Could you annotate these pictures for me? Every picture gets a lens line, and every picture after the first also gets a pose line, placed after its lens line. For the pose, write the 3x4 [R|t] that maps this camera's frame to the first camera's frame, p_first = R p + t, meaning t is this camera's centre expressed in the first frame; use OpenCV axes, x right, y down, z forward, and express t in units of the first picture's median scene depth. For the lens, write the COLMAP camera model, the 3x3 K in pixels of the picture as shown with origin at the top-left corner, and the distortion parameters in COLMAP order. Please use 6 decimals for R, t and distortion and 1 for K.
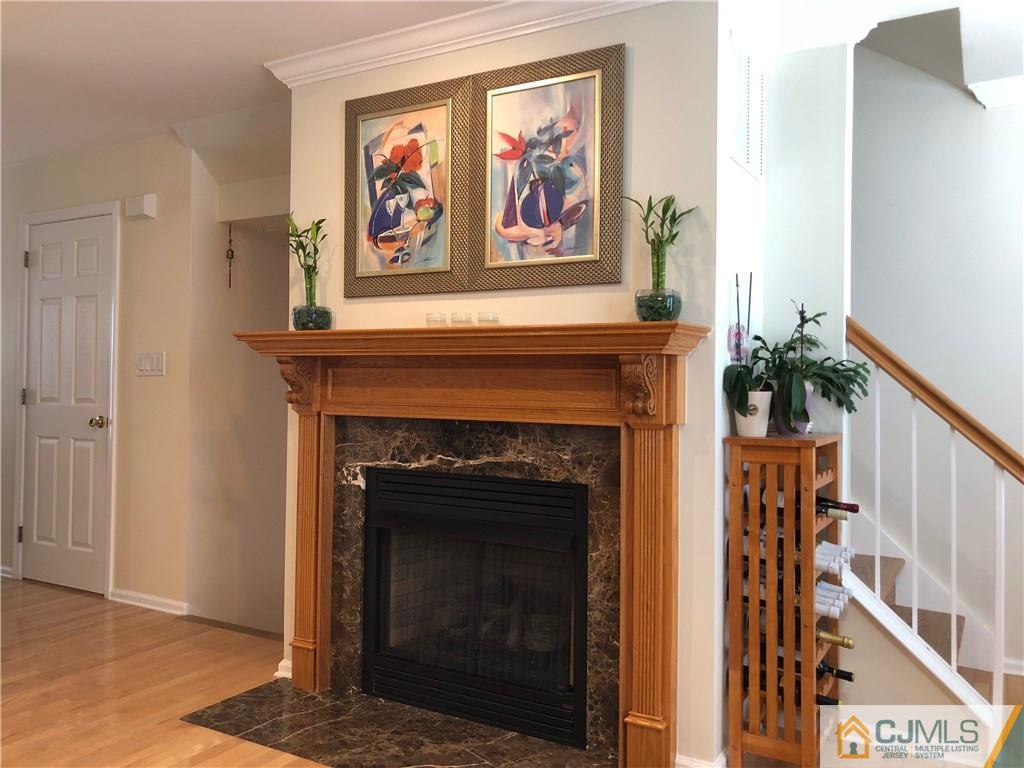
lens RADIAL K [[846.5, 0, 514.3], [0, 846.5, 382.7], [0, 0, 1]] dist [0.053001, -0.015592]
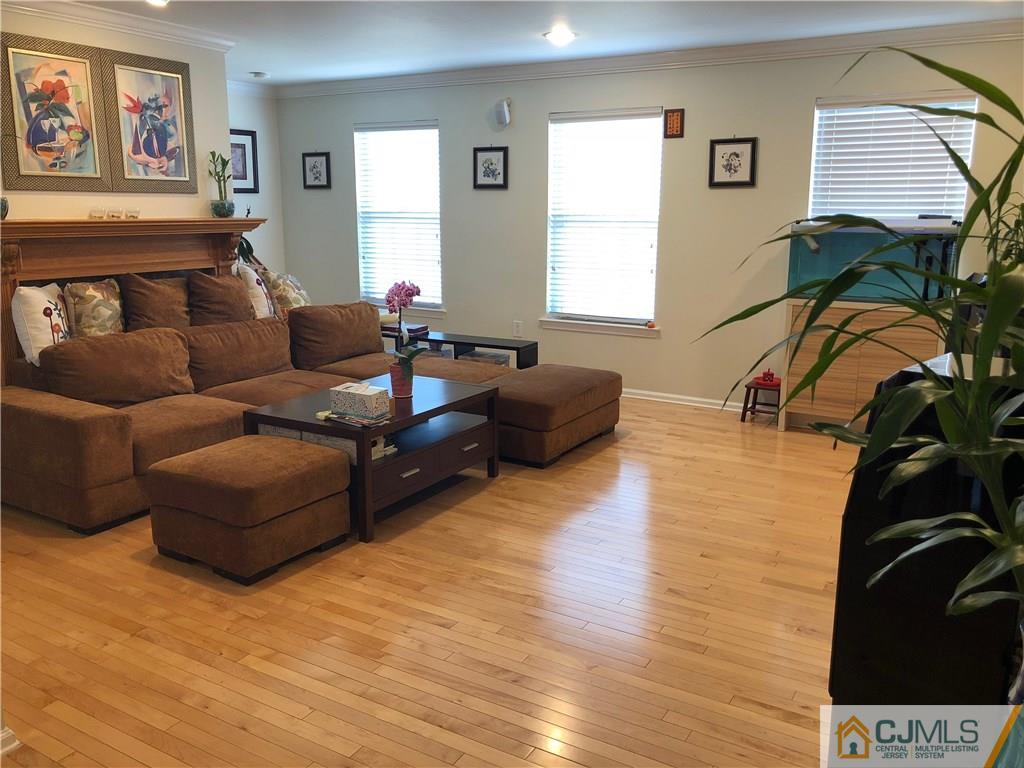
lens RADIAL K [[846.5, 0, 513.9], [0, 846.5, 382.1], [0, 0, 1]] dist [0.053001, -0.015592]
pose [[0.012384, -0.217363, 0.976012, -1.643850], [-0.004412, 0.976066, 0.217431, -0.109879], [-0.999914, -0.006999, 0.011129, 0.219818]]
